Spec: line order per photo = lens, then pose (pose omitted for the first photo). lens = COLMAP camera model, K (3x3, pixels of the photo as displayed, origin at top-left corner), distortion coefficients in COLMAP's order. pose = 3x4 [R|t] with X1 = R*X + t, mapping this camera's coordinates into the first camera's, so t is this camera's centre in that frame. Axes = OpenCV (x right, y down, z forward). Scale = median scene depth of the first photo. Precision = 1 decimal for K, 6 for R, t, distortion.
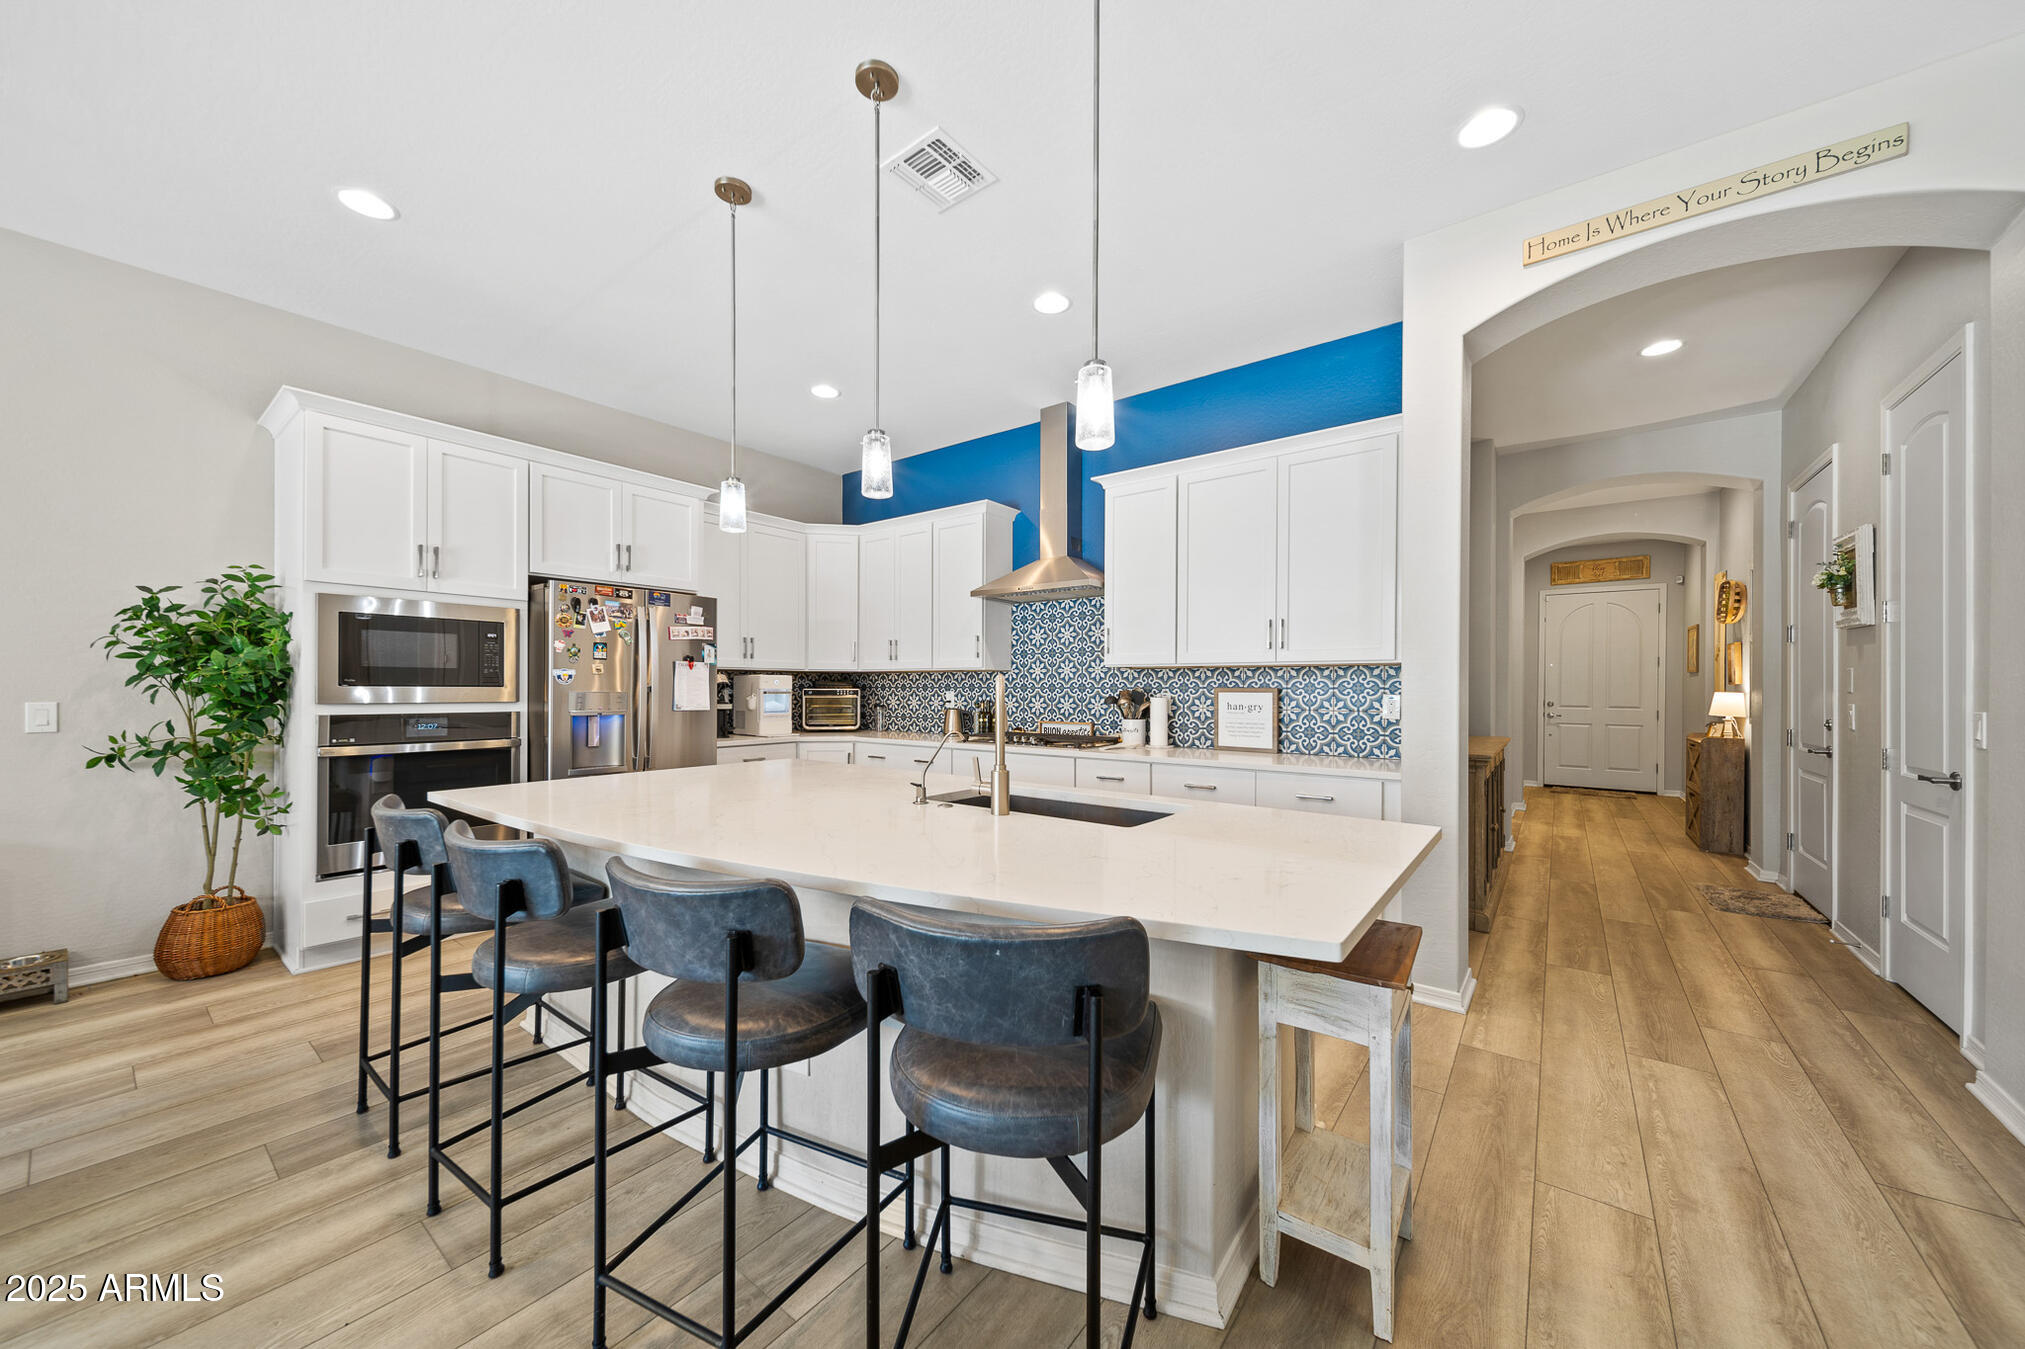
lens RADIAL K [[727.9, 0, 1001.5], [0, 727.9, 686.9], [0, 0, 1]] dist [0.007349, -0.000894]
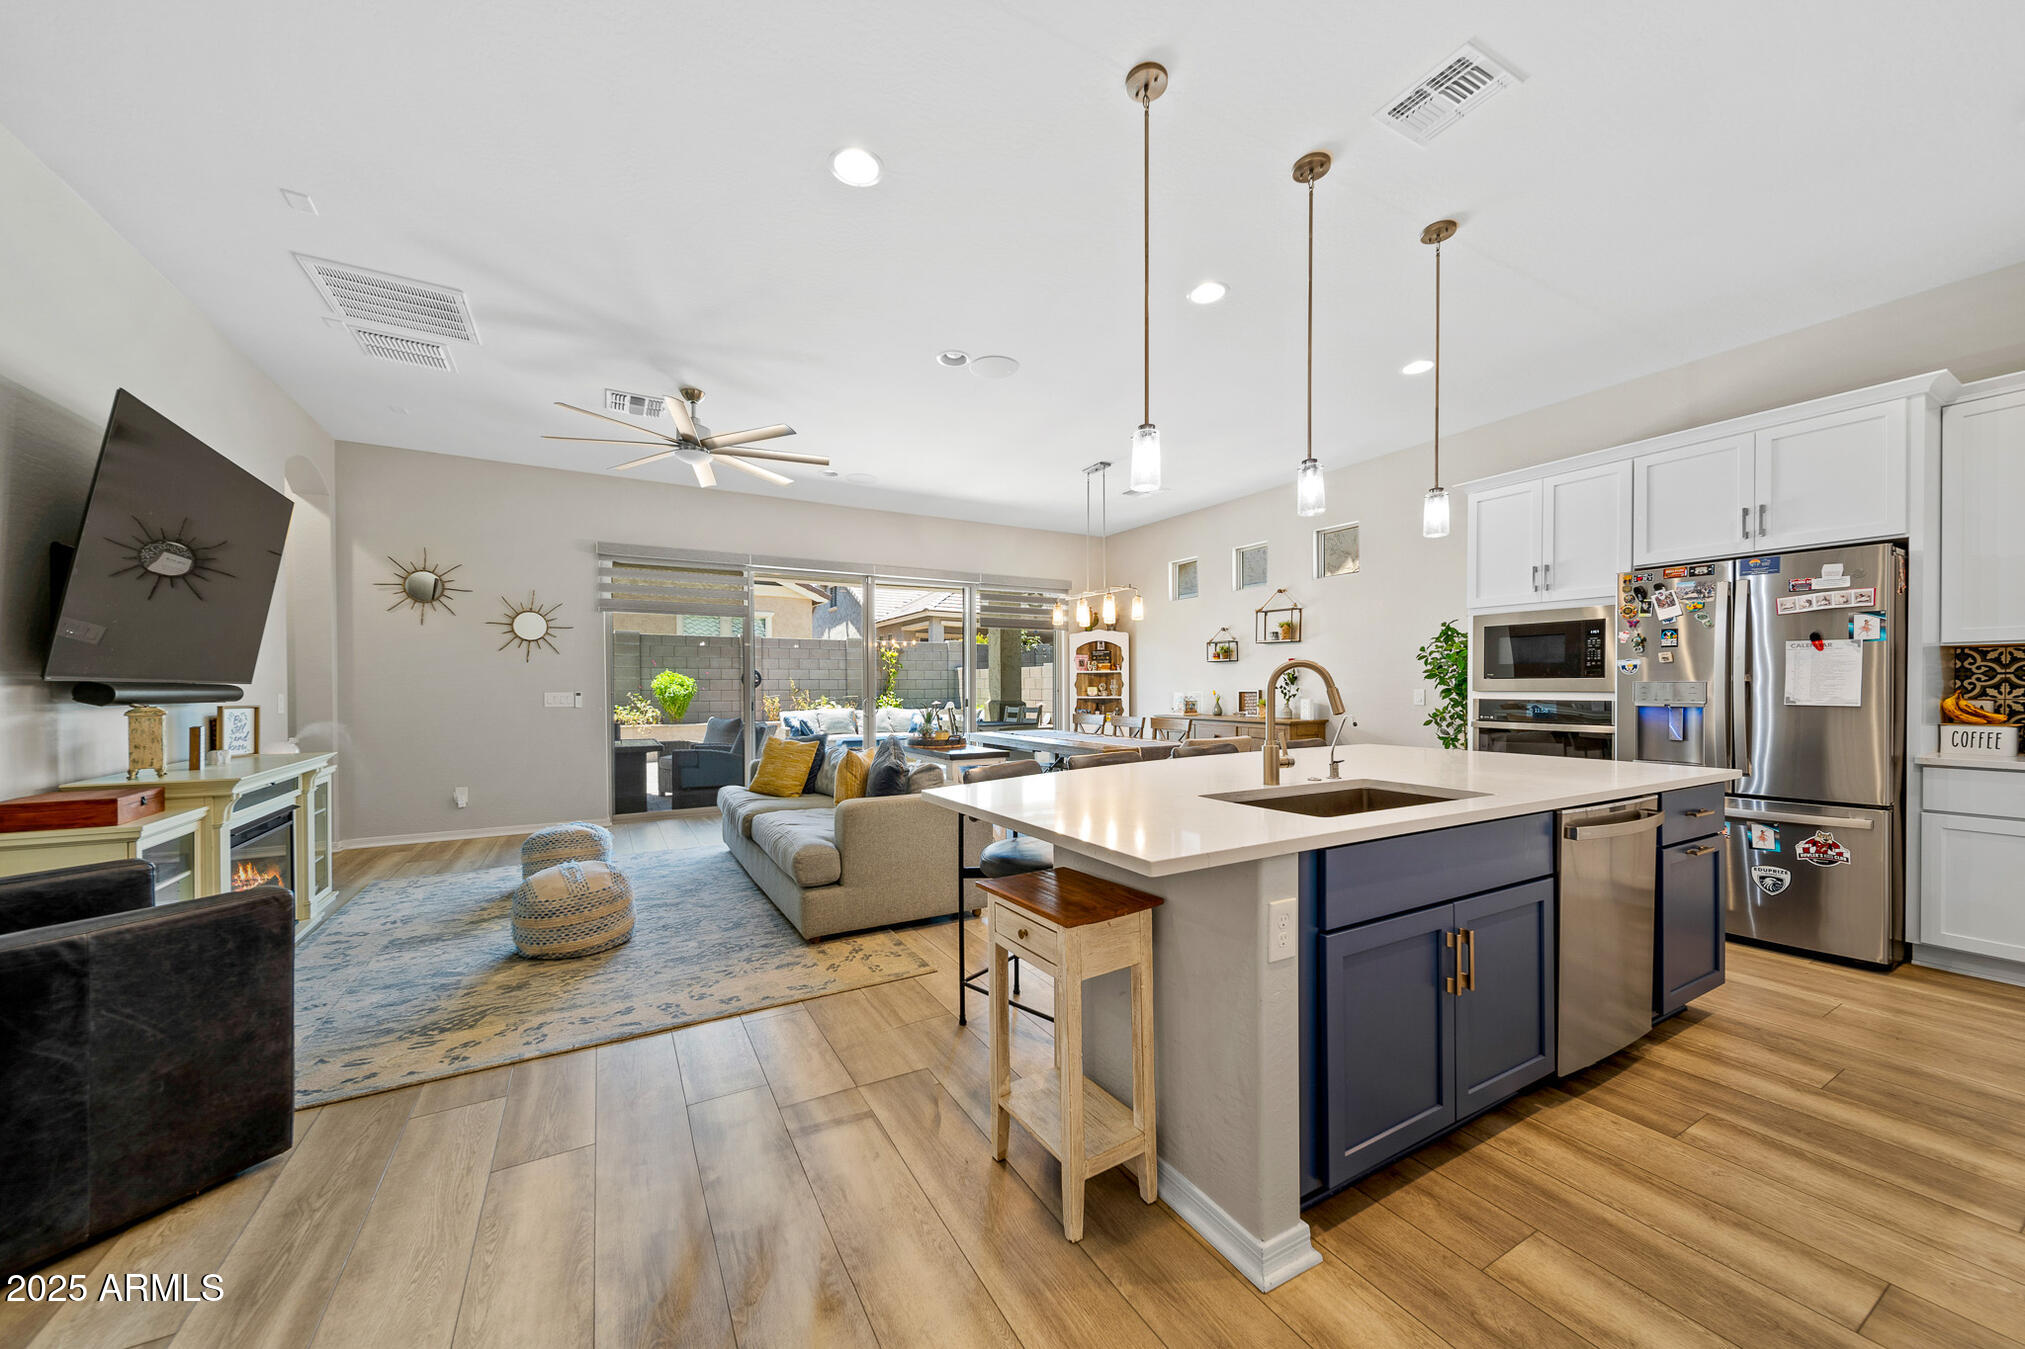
lens RADIAL K [[727.9, 0, 1015.8], [0, 727.9, 691.4], [0, 0, 1]] dist [0.007349, -0.000894]
pose [[-0.380518, 0.002803, -0.924769, 0.644873], [0.005433, 0.999985, 0.000795, 0.013944], [0.924758, -0.004722, -0.380527, 0.591124]]
